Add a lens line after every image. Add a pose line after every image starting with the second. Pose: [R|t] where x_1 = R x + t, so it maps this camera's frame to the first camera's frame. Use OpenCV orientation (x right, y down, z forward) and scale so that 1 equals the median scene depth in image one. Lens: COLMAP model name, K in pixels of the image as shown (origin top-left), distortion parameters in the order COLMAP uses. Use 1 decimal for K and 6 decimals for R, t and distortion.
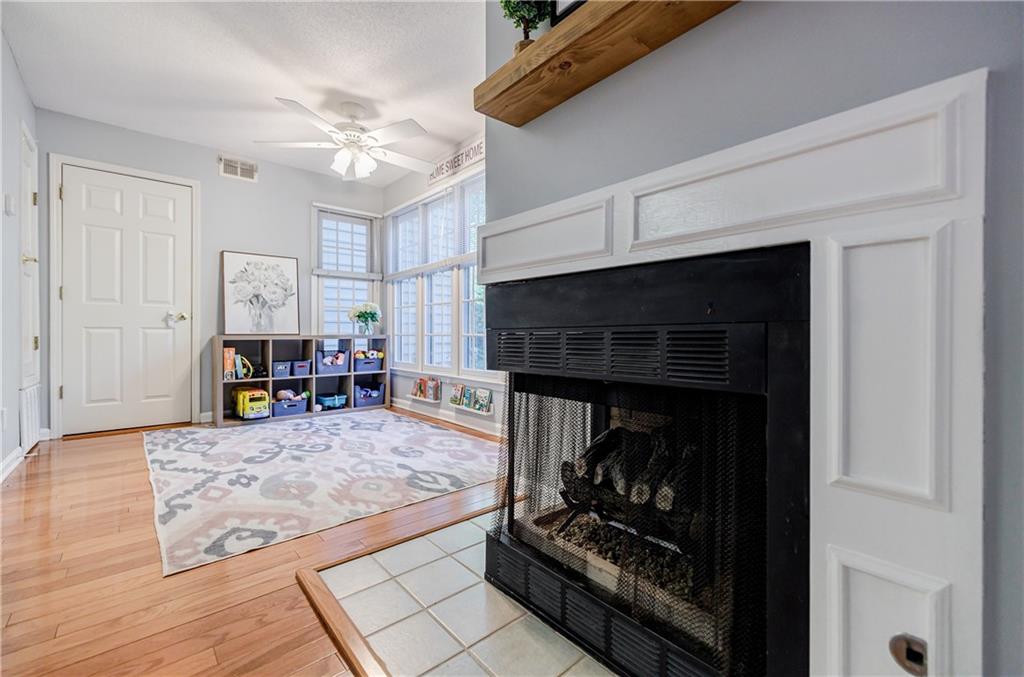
lens RADIAL K [[444.1, 0, 518.1], [0, 444.1, 337.5], [0, 0, 1]] dist [0.002047, 0.000095]
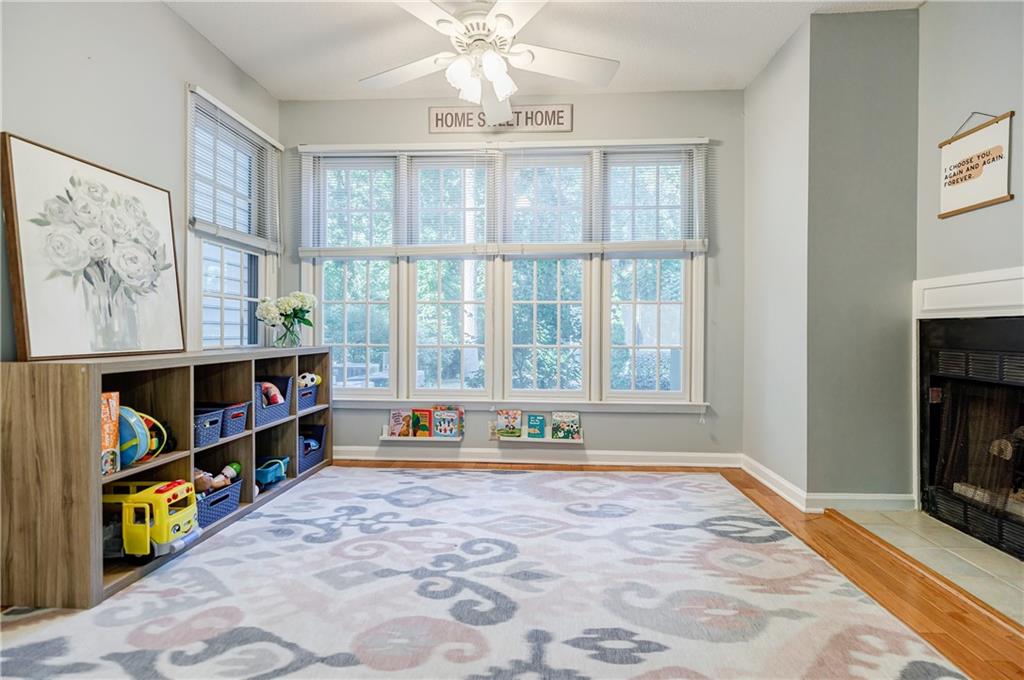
lens RADIAL K [[443.1, 0, 516.2], [0, 443.1, 336.9], [0, 0, 1]] dist [0.000754, -0.000274]
pose [[0.688467, -0.007550, 0.725229, -0.678893], [0.002845, 0.999966, 0.007709, -0.027907], [-0.725262, -0.003244, 0.688465, 0.460547]]
